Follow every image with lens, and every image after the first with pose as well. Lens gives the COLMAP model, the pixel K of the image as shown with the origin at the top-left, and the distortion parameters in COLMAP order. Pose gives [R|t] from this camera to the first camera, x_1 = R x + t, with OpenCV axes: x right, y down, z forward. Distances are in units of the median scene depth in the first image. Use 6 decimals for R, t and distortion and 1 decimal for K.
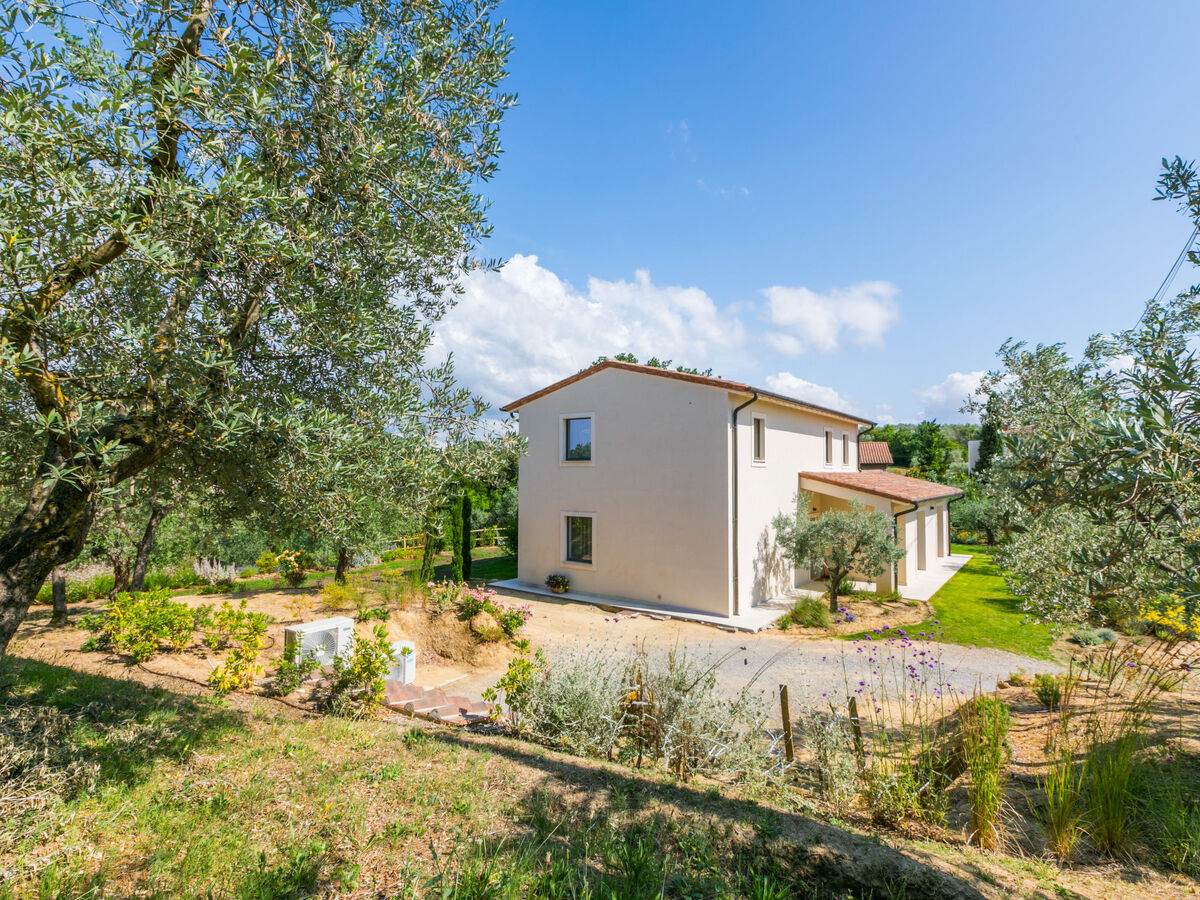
lens RADIAL K [[601.5, 0, 602.2], [0, 601.5, 458.2], [0, 0, 1]] dist [0.003751, 0.000411]
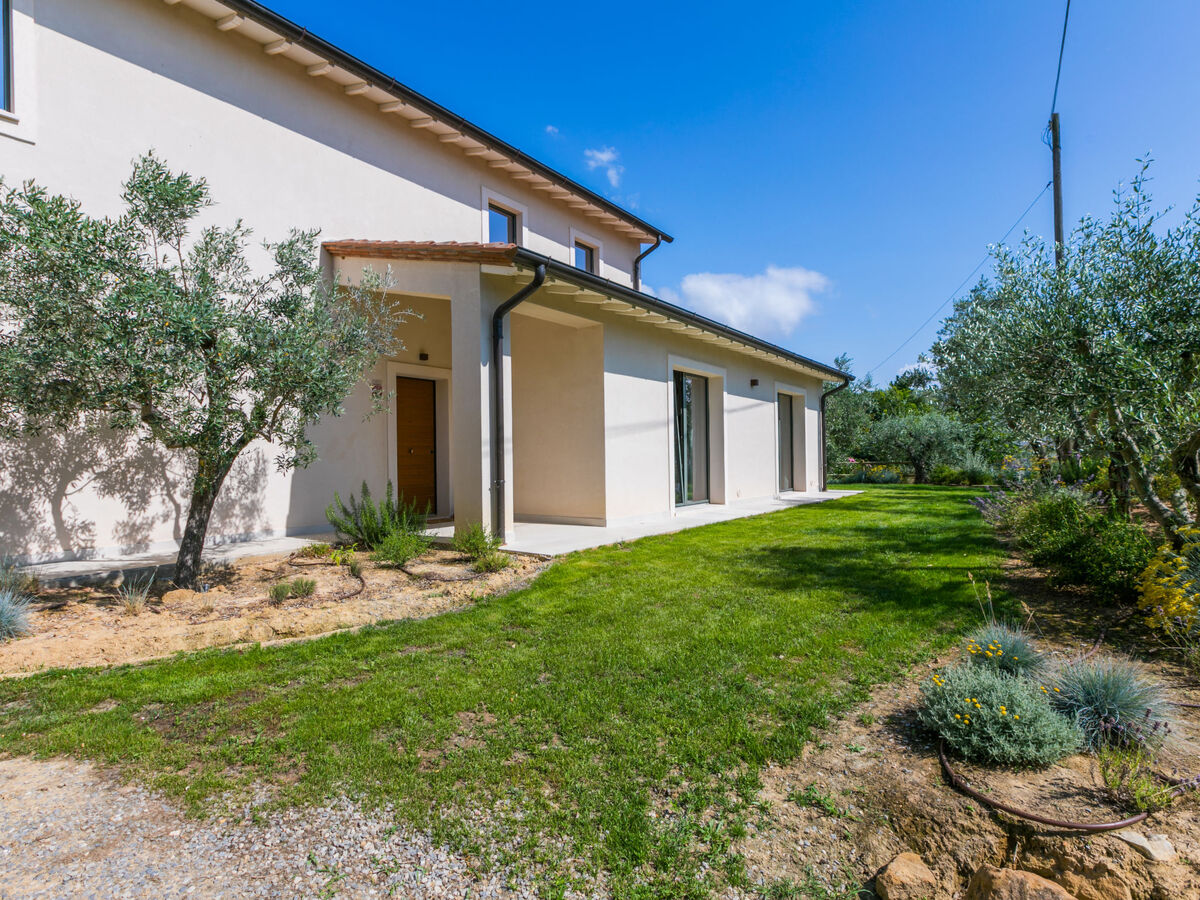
lens RADIAL K [[617.7, 0, 590.0], [0, 617.7, 449.8], [0, 0, 1]] dist [0.003390, 0.000163]
pose [[0.999916, -0.011883, 0.005132, 0.557502], [0.011791, 0.999775, 0.017605, 0.174418], [-0.005340, -0.017543, 0.999832, 0.666674]]
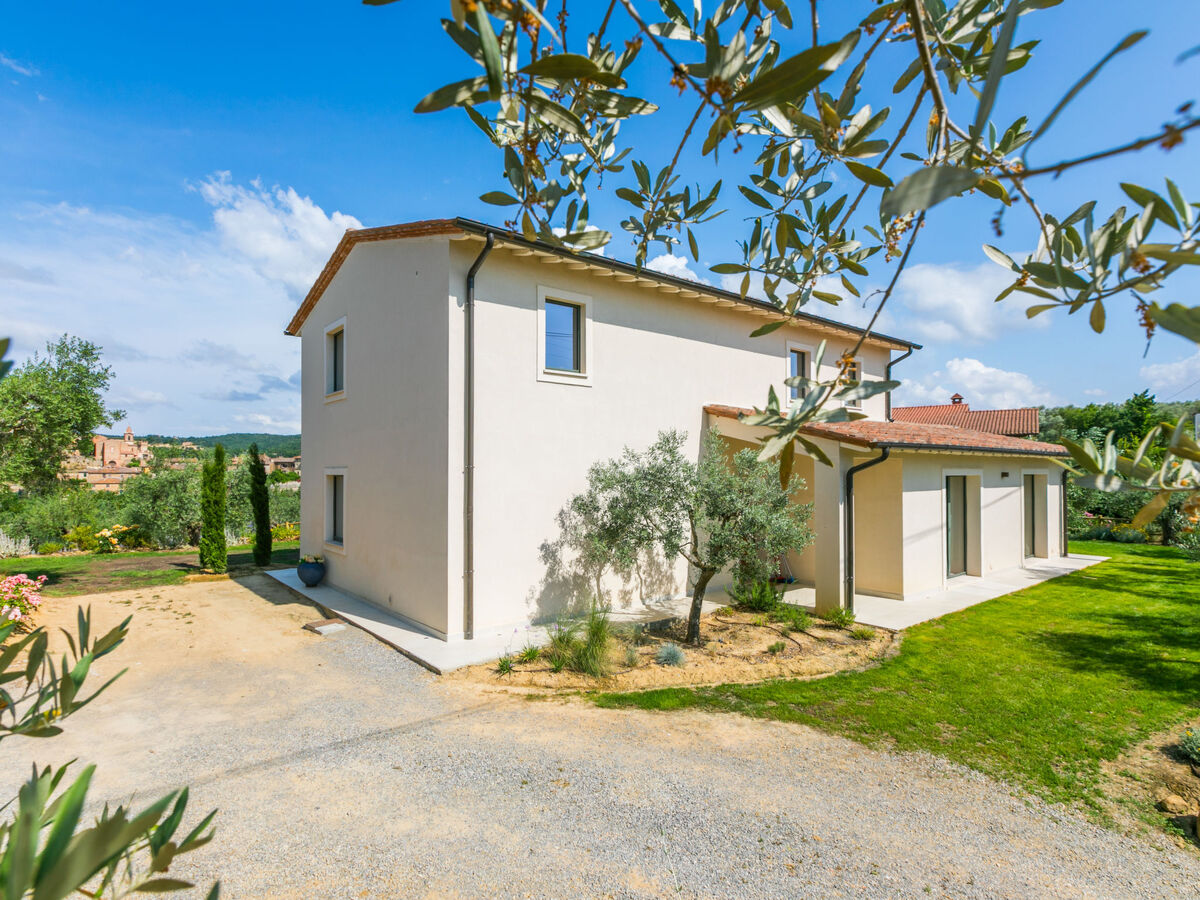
lens RADIAL K [[601.5, 0, 602.2], [0, 601.5, 458.2], [0, 0, 1]] dist [0.003751, 0.000411]
pose [[0.967525, -0.012769, -0.252451, 0.421068], [0.013567, 0.999907, 0.001420, 0.081725], [0.252409, -0.004799, 0.967609, 0.422599]]
